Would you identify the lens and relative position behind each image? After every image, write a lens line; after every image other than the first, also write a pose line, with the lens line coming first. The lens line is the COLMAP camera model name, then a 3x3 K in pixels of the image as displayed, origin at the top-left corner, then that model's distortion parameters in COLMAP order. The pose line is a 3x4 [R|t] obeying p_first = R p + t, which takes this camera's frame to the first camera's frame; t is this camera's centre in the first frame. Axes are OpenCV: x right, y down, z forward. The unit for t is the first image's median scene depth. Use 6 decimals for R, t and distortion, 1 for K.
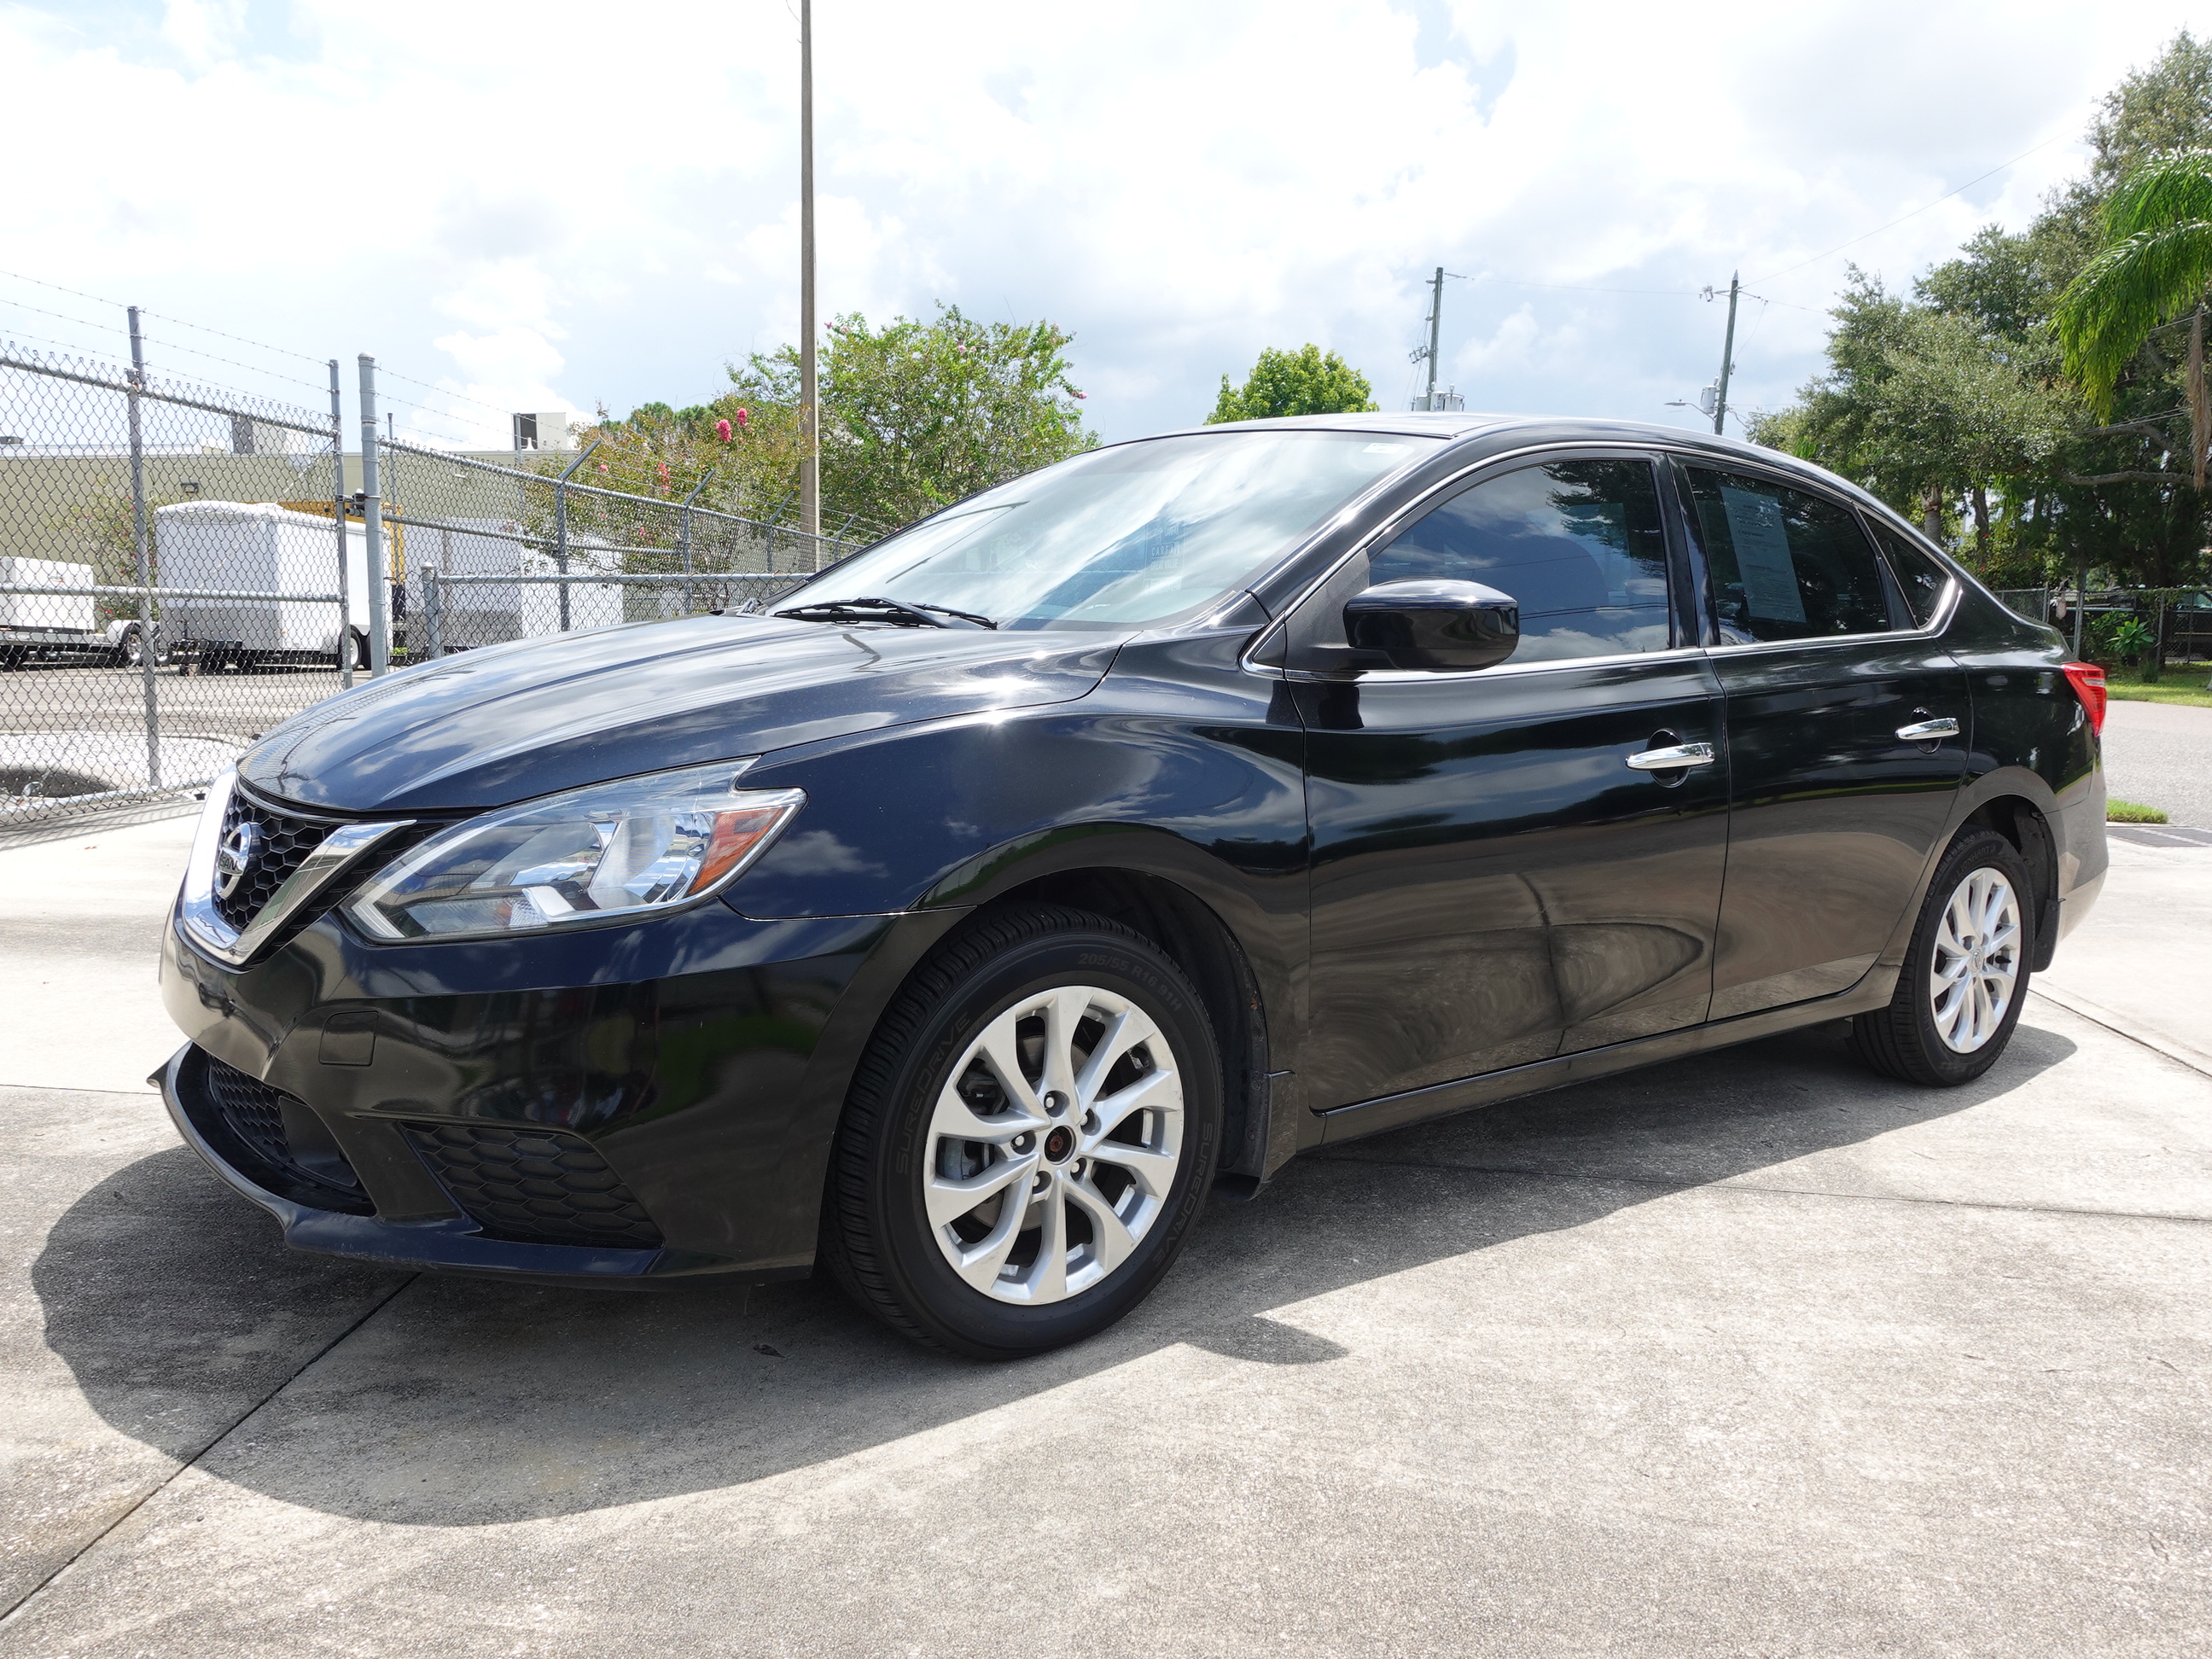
lens RADIAL K [[1723.8, 0, 1106.0], [0, 1723.8, 829.5], [0, 0, 1]] dist [0.008467, -0.003888]
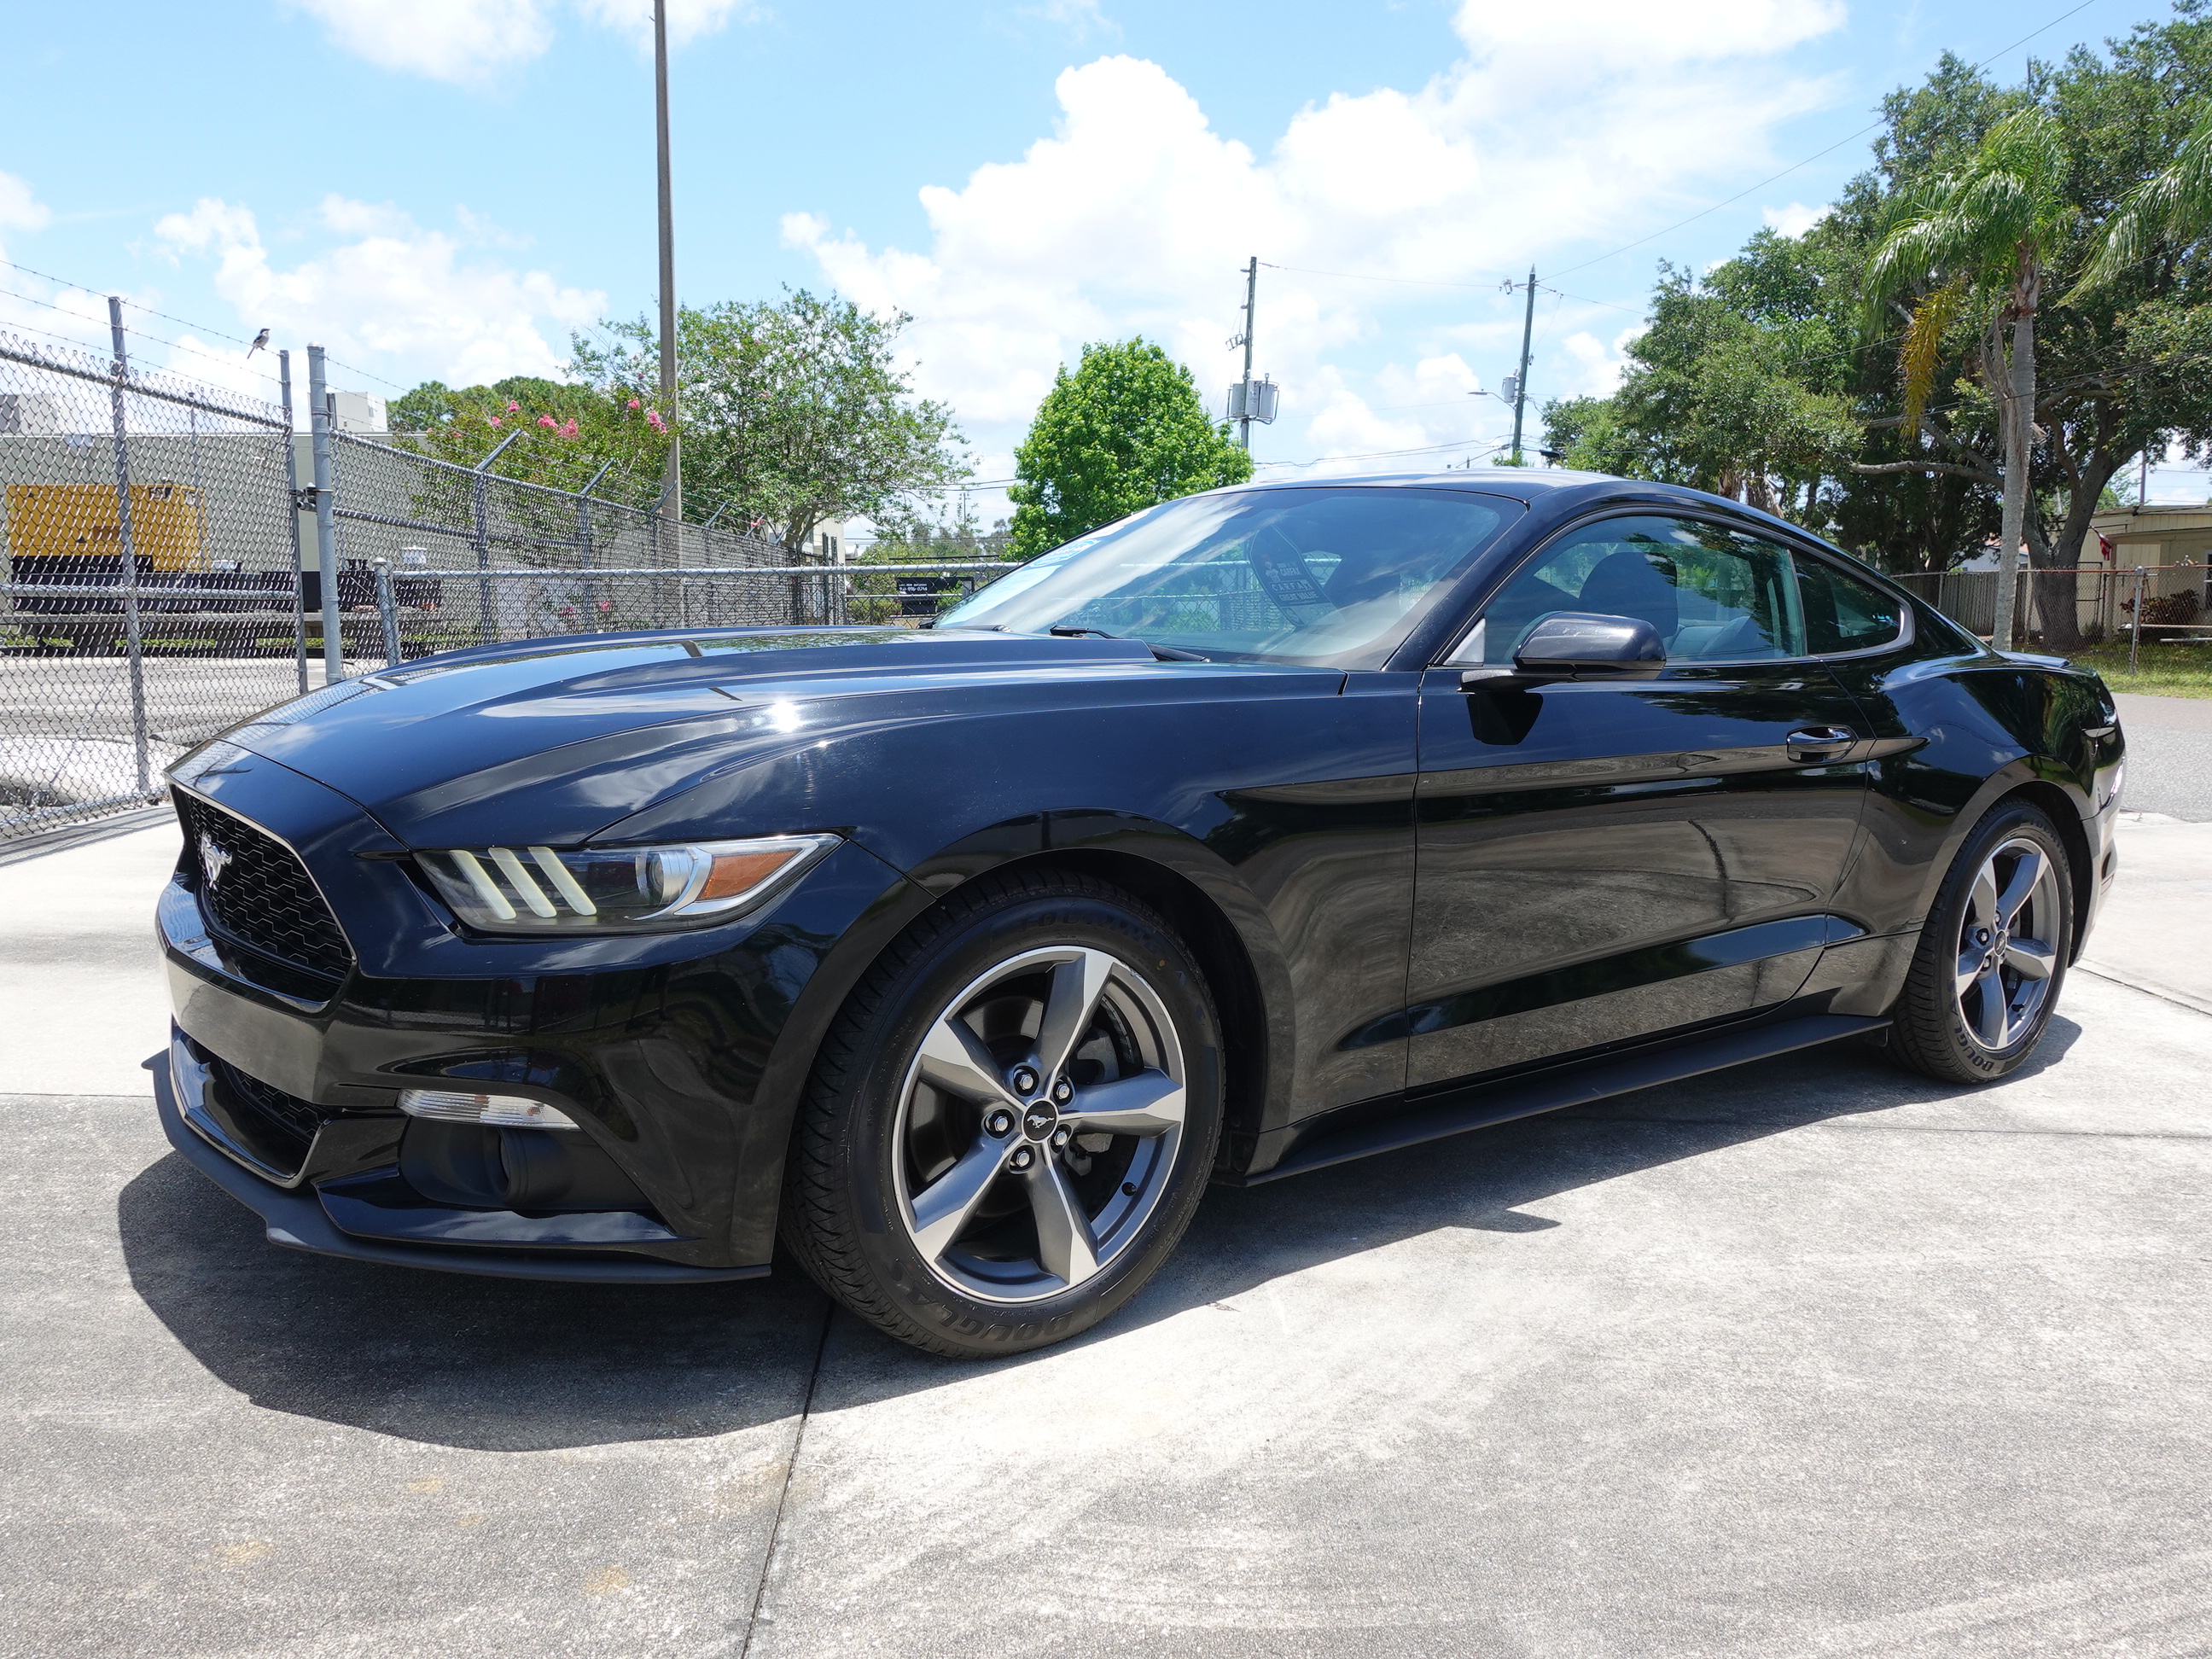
lens RADIAL K [[1723.8, 0, 1106.0], [0, 1723.8, 829.5], [0, 0, 1]] dist [0.008467, -0.003888]
pose [[0.992981, -0.020829, 0.116425, -0.376667], [0.019704, 0.999747, 0.010809, -0.013094], [-0.116621, -0.008439, 0.993141, -0.071579]]
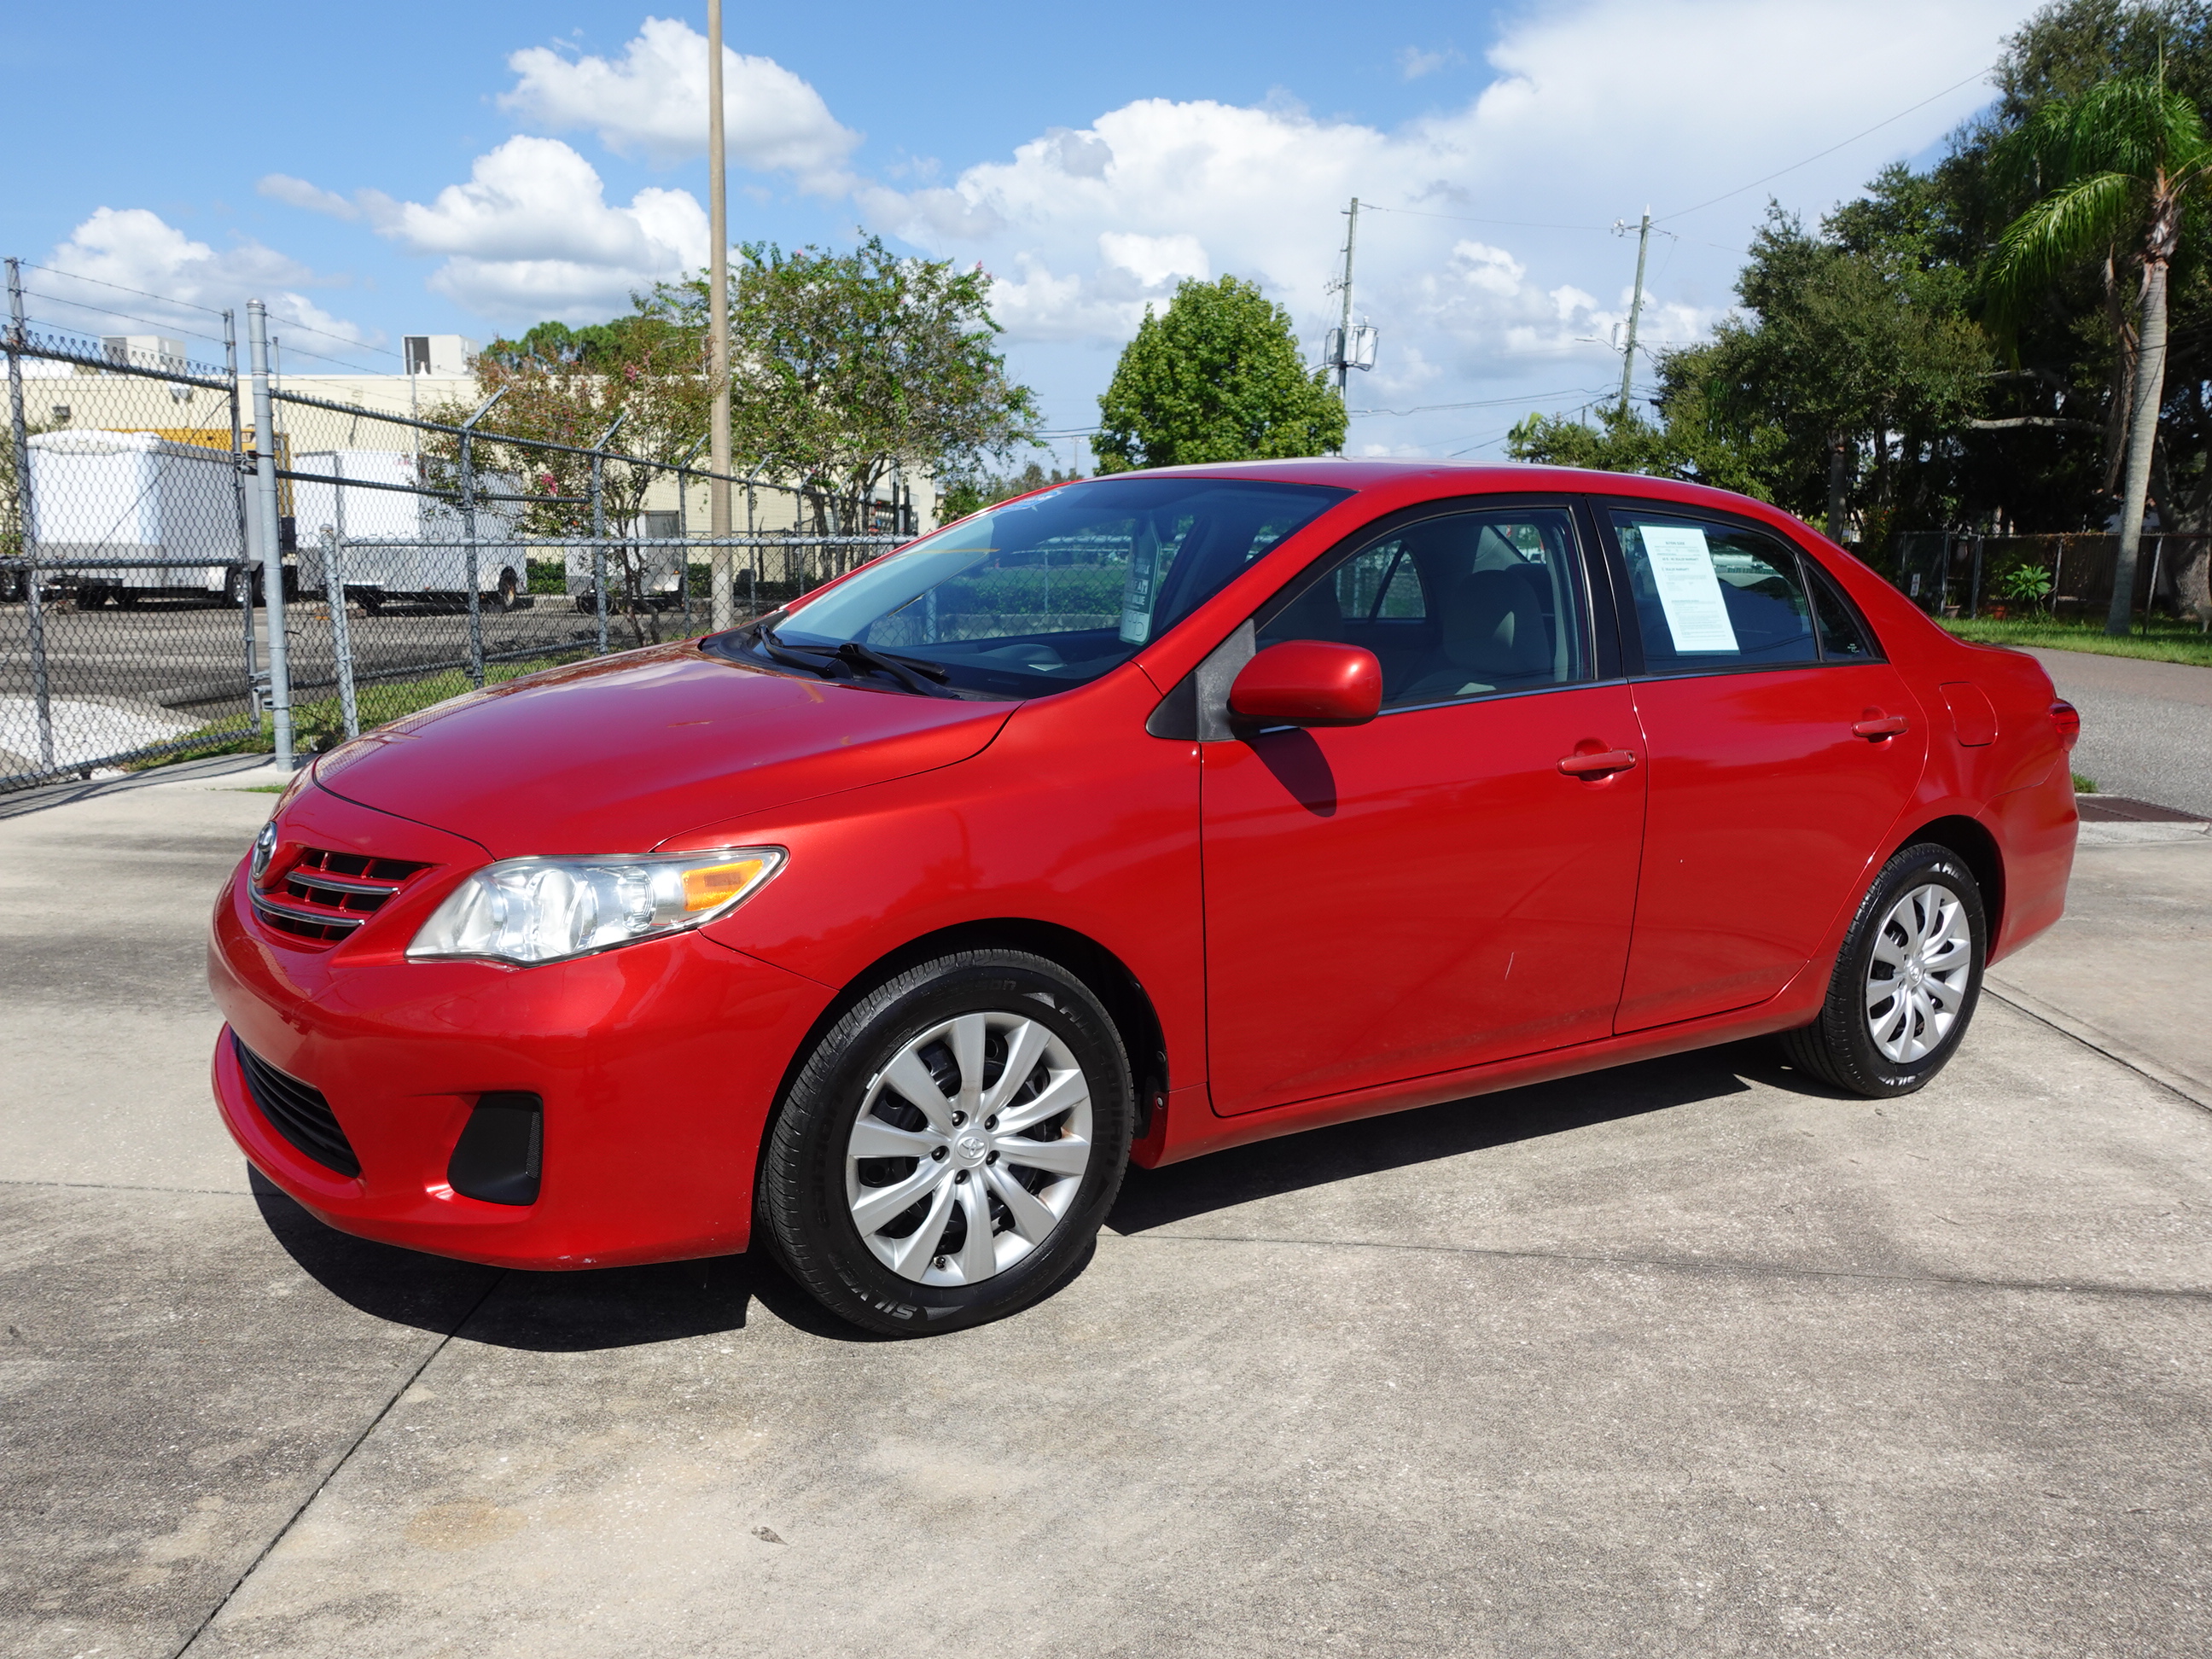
lens RADIAL K [[1720.1, 0, 1106.0], [0, 1720.1, 829.5], [0, 0, 1]] dist [0.007028, -0.004620]
pose [[0.998574, -0.002172, 0.053334, -0.065165], [-0.000092, 0.999101, 0.042404, -0.099524], [-0.053378, -0.042348, 0.997676, 0.108707]]
